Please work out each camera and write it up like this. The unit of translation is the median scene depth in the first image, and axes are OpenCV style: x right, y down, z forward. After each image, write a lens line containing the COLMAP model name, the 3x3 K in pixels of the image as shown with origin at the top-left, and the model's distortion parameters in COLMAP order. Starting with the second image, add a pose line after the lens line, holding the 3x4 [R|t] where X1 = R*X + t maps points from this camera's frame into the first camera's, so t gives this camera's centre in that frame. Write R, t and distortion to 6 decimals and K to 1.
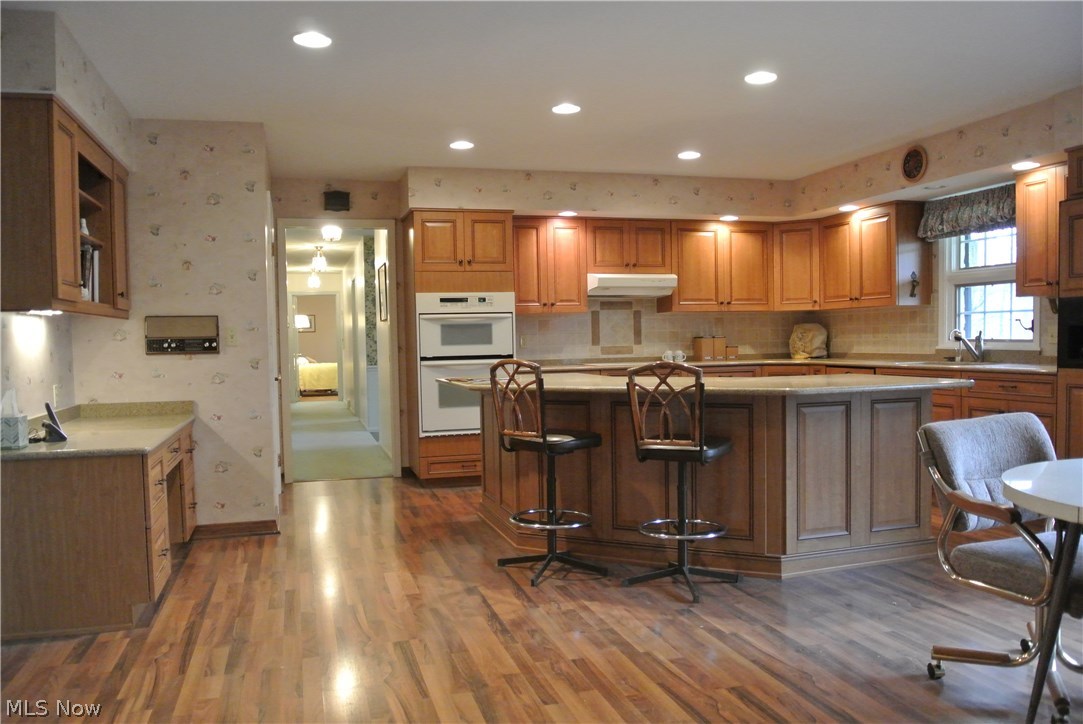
lens RADIAL K [[841.5, 0, 543.5], [0, 841.5, 371.8], [0, 0, 1]] dist [-0.082555, 0.032693]
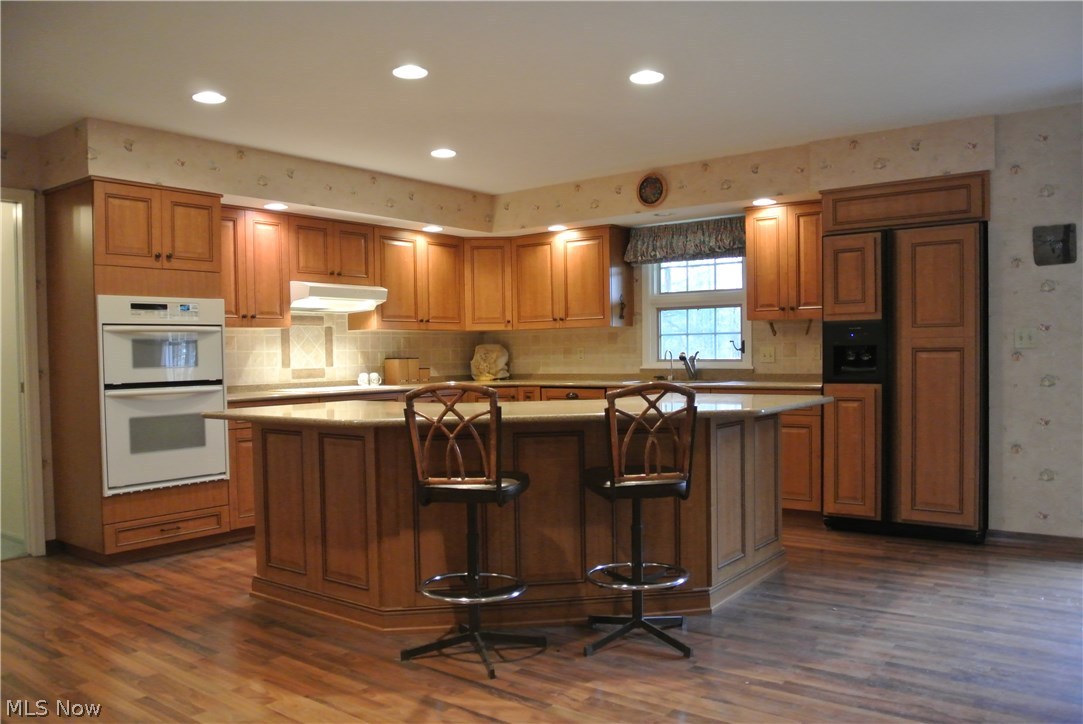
lens RADIAL K [[841.5, 0, 538.1], [0, 841.5, 371.1], [0, 0, 1]] dist [-0.082555, 0.032693]
pose [[0.810018, -0.007069, 0.586363, -0.258994], [0.024792, 0.999446, -0.022200, -0.004083], [-0.585881, 0.032520, 0.809744, 0.214567]]
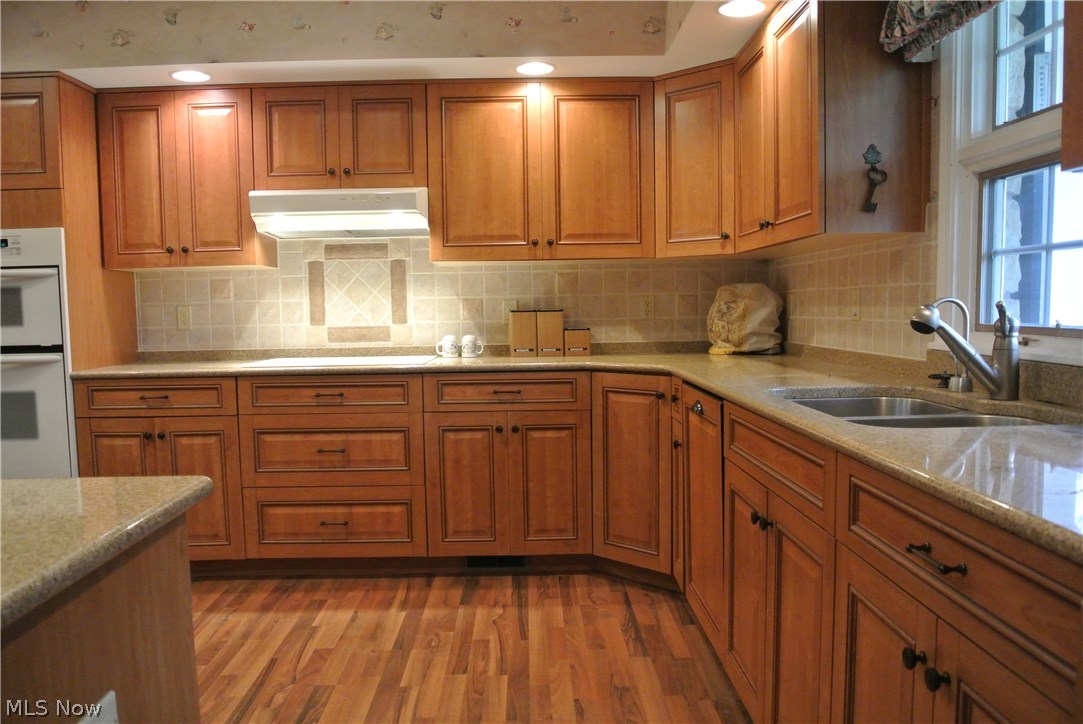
lens RADIAL K [[841.5, 0, 540.4], [0, 841.5, 368.1], [0, 0, 1]] dist [-0.082555, 0.032693]
pose [[0.964860, 0.023327, -0.261725, 0.406879], [-0.013027, 0.999073, 0.041023, -0.032233], [0.262440, -0.036172, 0.964270, 0.596673]]
